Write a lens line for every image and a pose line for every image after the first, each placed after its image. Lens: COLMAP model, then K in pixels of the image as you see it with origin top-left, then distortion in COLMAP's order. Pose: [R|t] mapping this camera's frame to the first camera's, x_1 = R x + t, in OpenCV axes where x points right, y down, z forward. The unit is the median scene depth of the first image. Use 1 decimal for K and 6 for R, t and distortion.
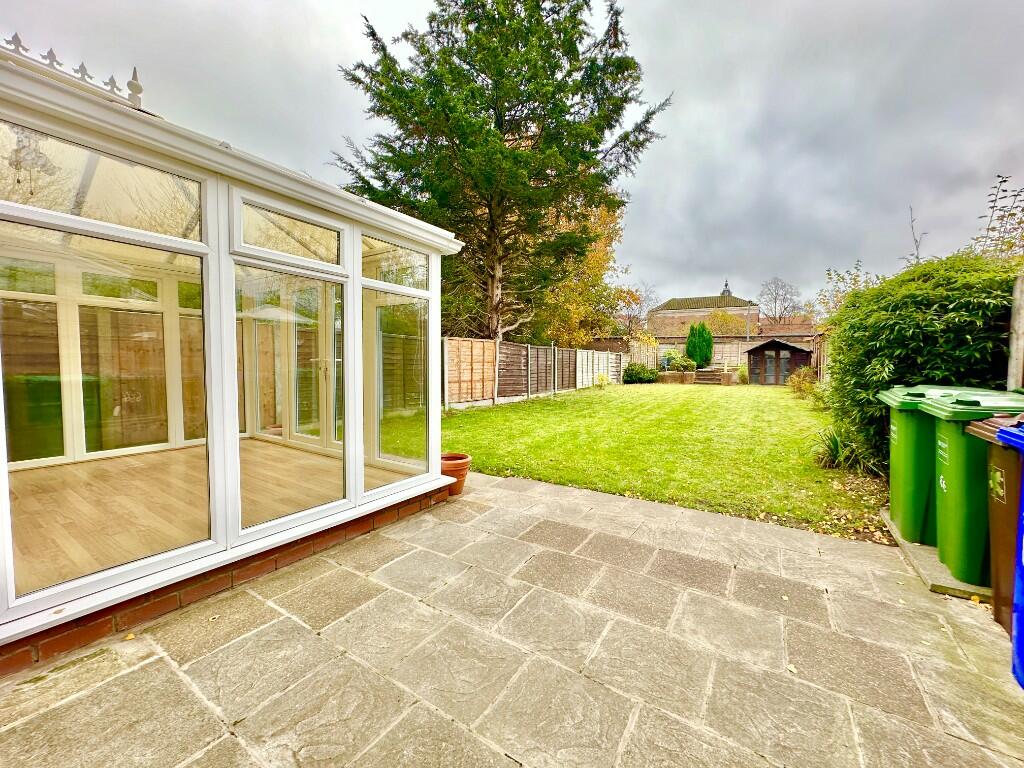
lens RADIAL K [[405.8, 0, 512.6], [0, 405.8, 381.4], [0, 0, 1]] dist [0.000379, 0.000113]
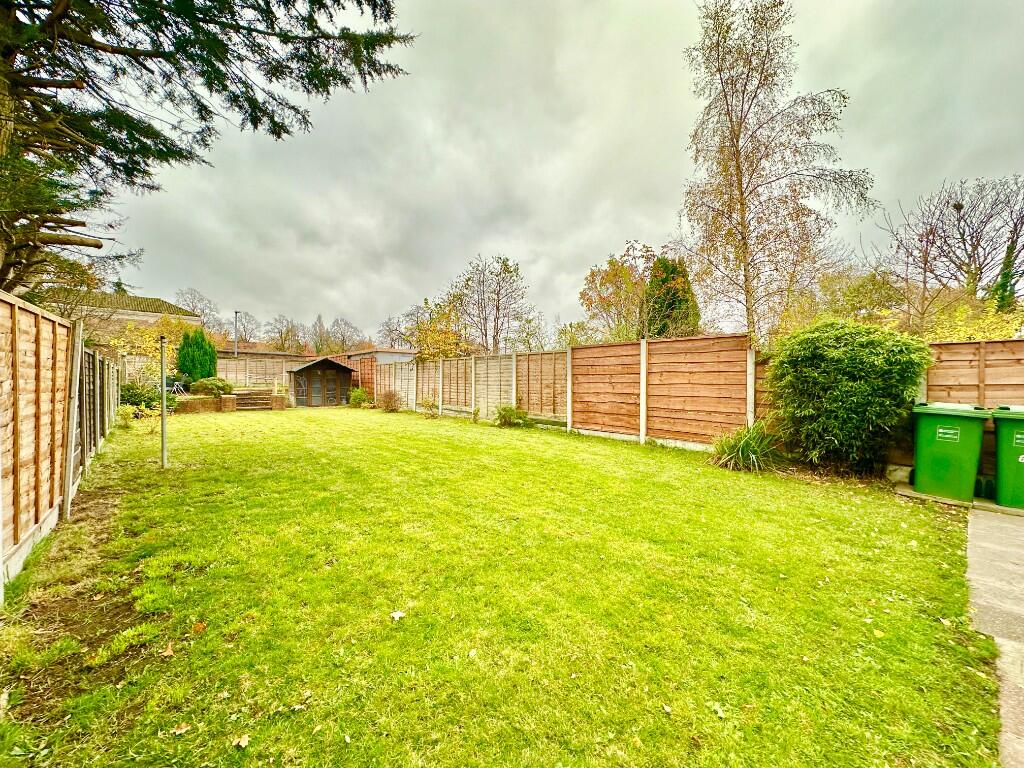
lens RADIAL K [[405.8, 0, 509.2], [0, 405.8, 382.9], [0, 0, 1]] dist [0.000379, 0.000113]
pose [[0.268051, -0.000499, 0.963405, -0.151518], [0.041668, 0.999070, -0.011077, -0.017571], [-0.962503, 0.043113, 0.267823, 0.329990]]
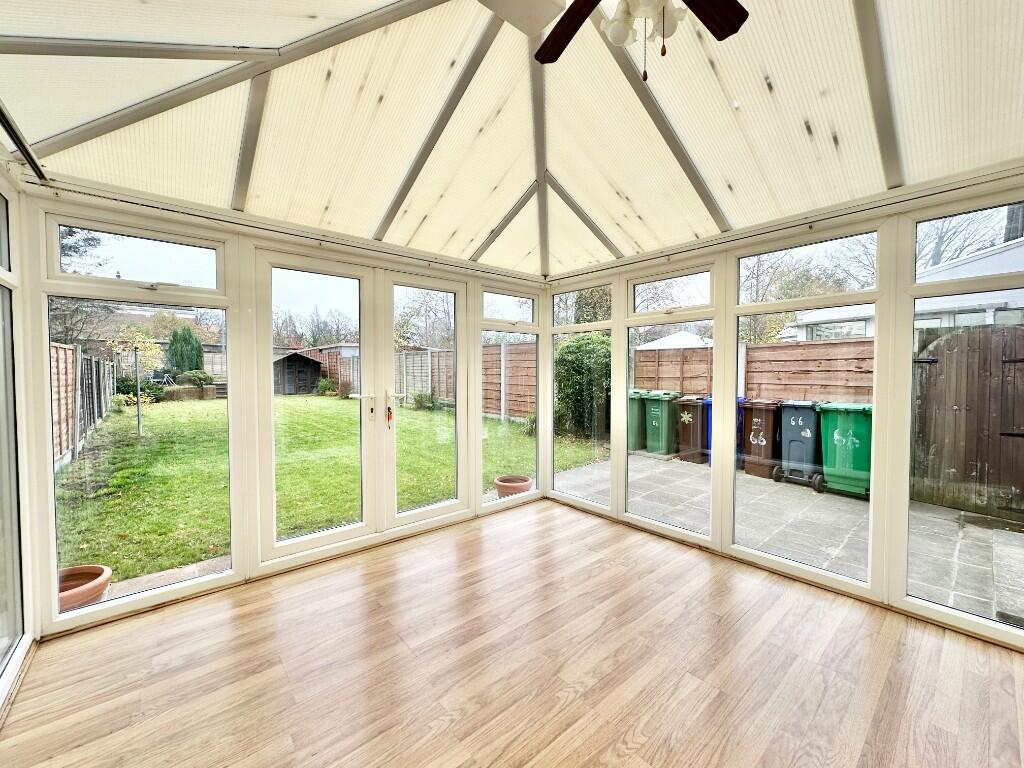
lens RADIAL K [[405.8, 0, 511.8], [0, 405.8, 382.0], [0, 0, 1]] dist [0.000379, 0.000113]
pose [[0.269074, -0.030396, 0.962640, -0.243057], [0.048126, 0.998678, 0.018082, -0.016426], [-0.961916, 0.041462, 0.270181, 0.153529]]
